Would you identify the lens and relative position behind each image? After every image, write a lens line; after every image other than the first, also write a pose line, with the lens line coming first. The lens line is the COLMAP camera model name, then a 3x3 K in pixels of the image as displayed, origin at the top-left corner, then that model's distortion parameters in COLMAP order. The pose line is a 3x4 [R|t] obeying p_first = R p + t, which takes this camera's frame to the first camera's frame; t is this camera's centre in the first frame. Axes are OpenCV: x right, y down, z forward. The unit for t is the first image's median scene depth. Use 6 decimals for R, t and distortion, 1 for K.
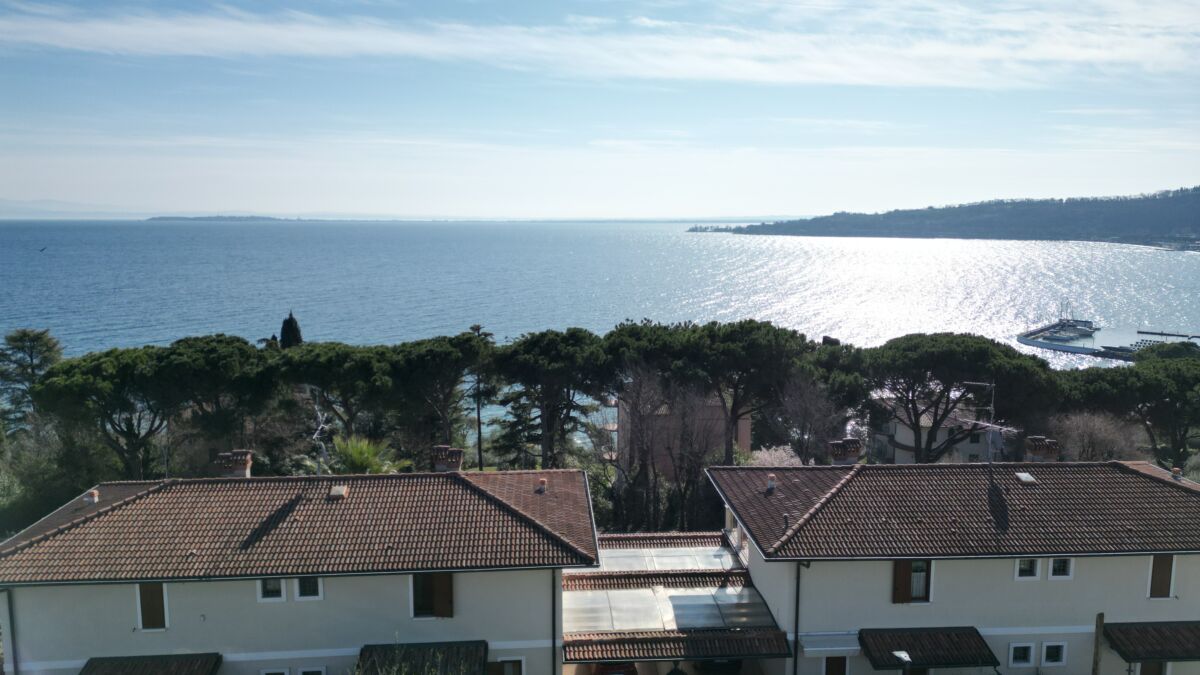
lens RADIAL K [[833.2, 0, 600.0], [0, 833.2, 337.5], [0, 0, 1]] dist [0.084843, -0.080365]
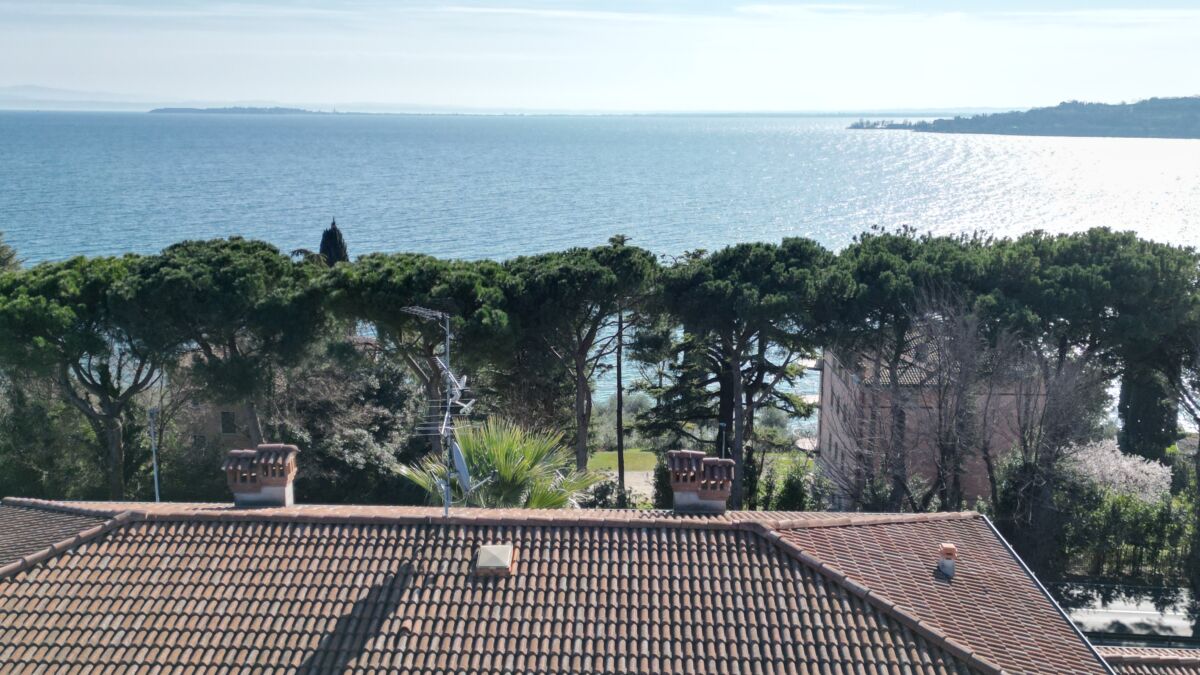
lens RADIAL K [[1100.6, 0, 600.0], [0, 1100.6, 337.5], [0, 0, 1]] dist [0.141380, -0.248171]
pose [[0.993830, 0.025573, -0.107930, -0.091605], [-0.019116, 0.997989, 0.060439, 0.016283], [0.109259, -0.058003, 0.992320, 0.207603]]
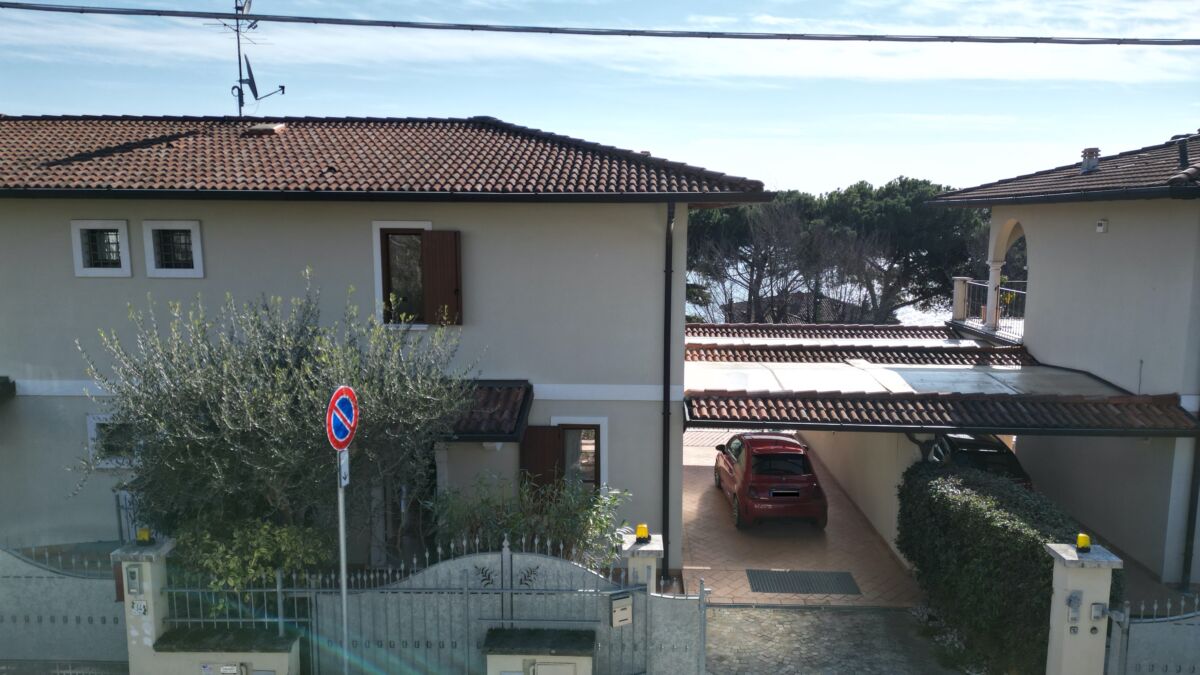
lens RADIAL K [[812.3, 0, 600.0], [0, 812.3, 337.5], [0, 0, 1]] dist [0.108855, -0.073437]
pose [[0.992867, 0.019520, -0.117621, -0.016532], [-0.018900, 0.999801, 0.006388, 0.141987], [0.117722, -0.004119, 0.993038, 0.228118]]
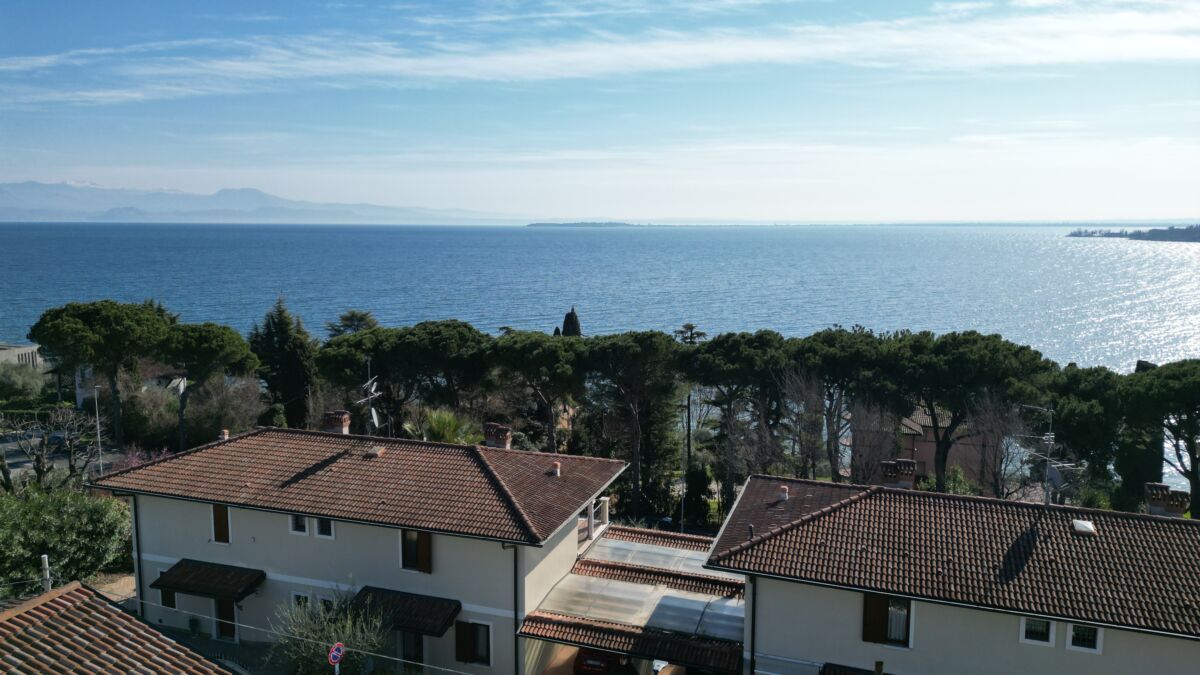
lens RADIAL K [[833.2, 0, 600.0], [0, 833.2, 337.5], [0, 0, 1]] dist [0.084843, -0.080365]
pose [[0.920953, 0.054575, -0.385832, 0.184473], [-0.056583, 0.998379, 0.006160, 0.002187], [0.385543, 0.016159, 0.922548, 0.028720]]
